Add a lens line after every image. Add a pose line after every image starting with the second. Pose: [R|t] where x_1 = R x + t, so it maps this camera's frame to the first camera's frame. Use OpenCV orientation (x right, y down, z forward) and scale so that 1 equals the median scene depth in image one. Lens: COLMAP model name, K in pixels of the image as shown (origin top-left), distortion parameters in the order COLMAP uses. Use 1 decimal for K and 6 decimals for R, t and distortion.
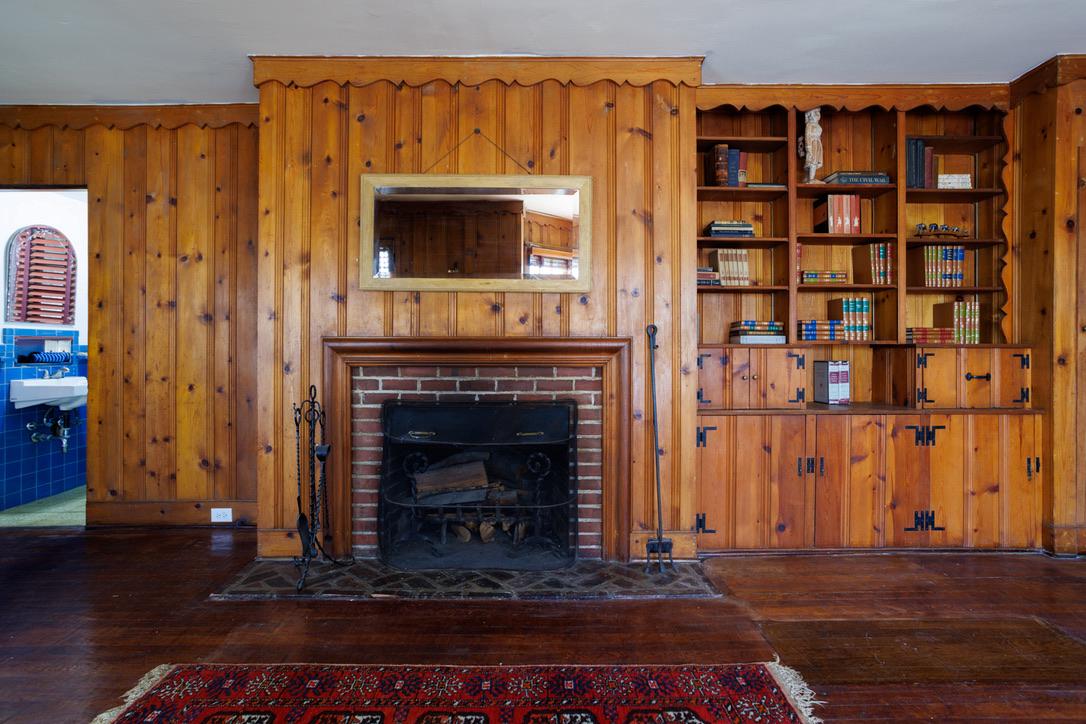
lens RADIAL K [[549.3, 0, 542.9], [0, 549.3, 345.0], [0, 0, 1]] dist [-0.023730, 0.000676]
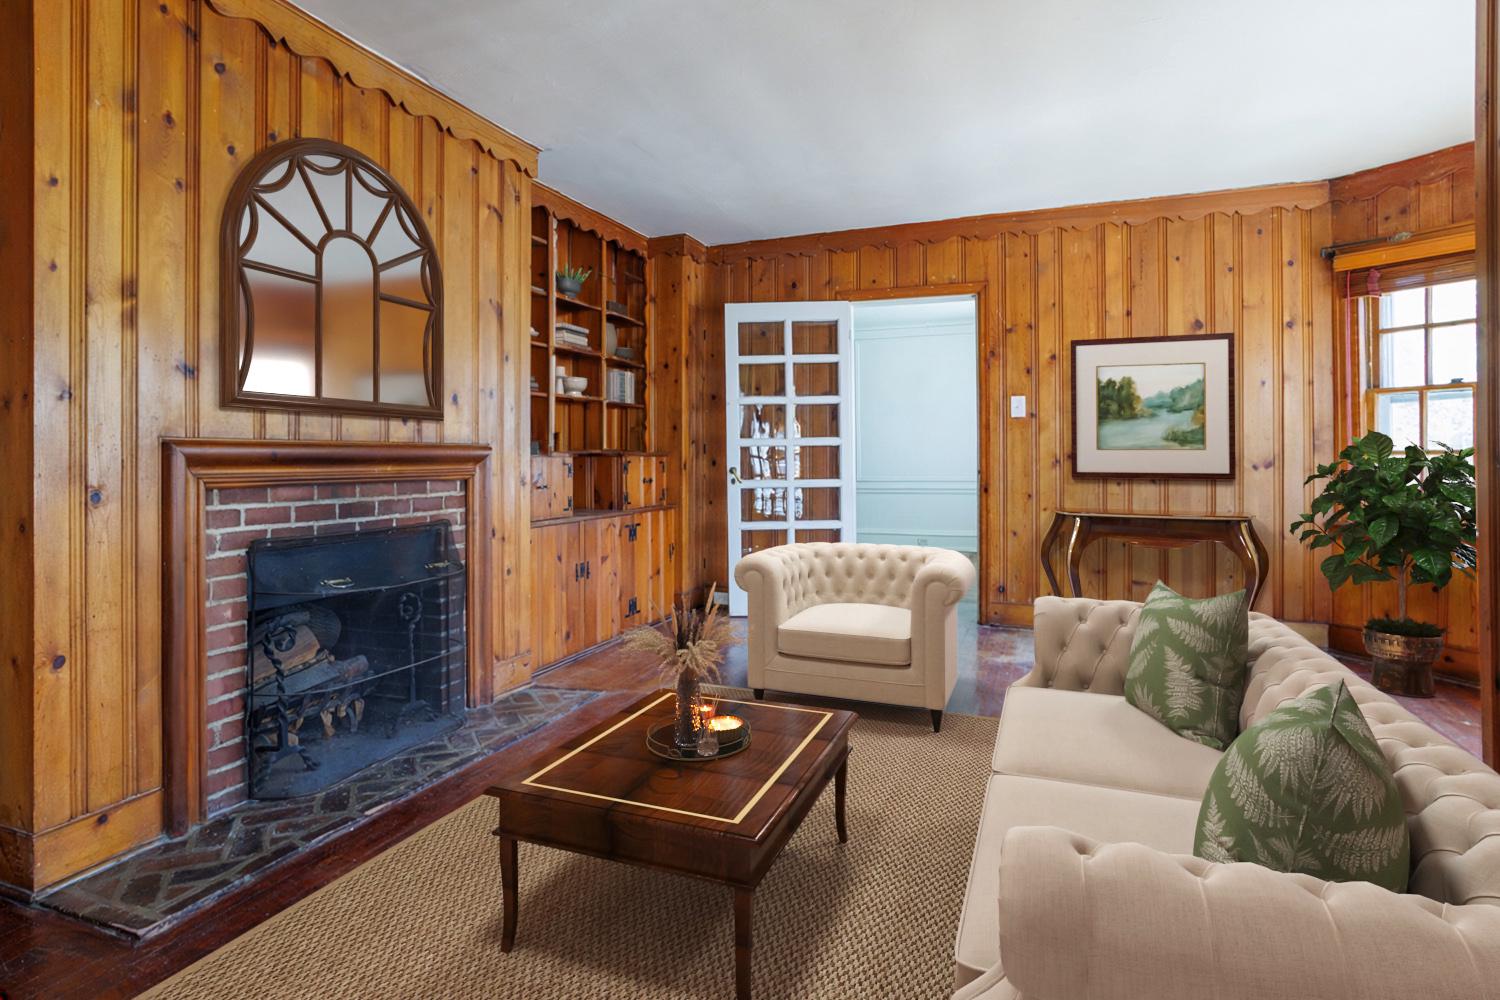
lens RADIAL K [[803.2, 0, 748.6], [0, 803.2, 455.1], [0, 0, 1]] dist [0.000891, 0.000521]
pose [[0.379924, 0.000507, 0.925018, -0.899128], [-0.000829, 1.000000, -0.000208, 0.002886], [-0.925018, -0.000688, 0.379924, 0.137126]]
